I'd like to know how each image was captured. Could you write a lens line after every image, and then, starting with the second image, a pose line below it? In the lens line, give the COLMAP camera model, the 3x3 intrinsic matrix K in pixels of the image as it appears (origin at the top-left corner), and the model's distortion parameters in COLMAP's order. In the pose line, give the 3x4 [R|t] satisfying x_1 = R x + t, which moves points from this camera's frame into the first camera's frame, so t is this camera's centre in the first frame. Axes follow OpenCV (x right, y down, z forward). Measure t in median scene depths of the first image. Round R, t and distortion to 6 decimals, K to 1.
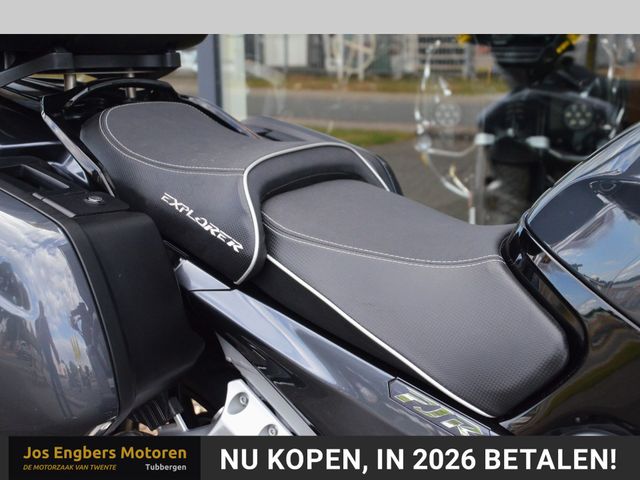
lens RADIAL K [[856.4, 0, 320.0], [0, 856.4, 240.0], [0, 0, 1]] dist [0.012621, 0.023298]
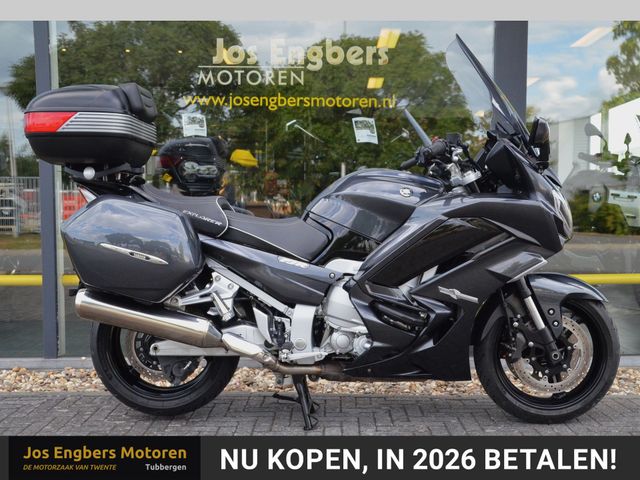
lens RADIAL K [[754.7, 0, 320.0], [0, 754.7, 240.0], [0, 0, 1]] dist [0.007704, 0.016960]
pose [[0.848675, -0.011116, 0.528798, -1.197778], [0.107433, 0.982561, -0.151766, 0.504652], [-0.517889, 0.185610, 0.835069, -1.417246]]
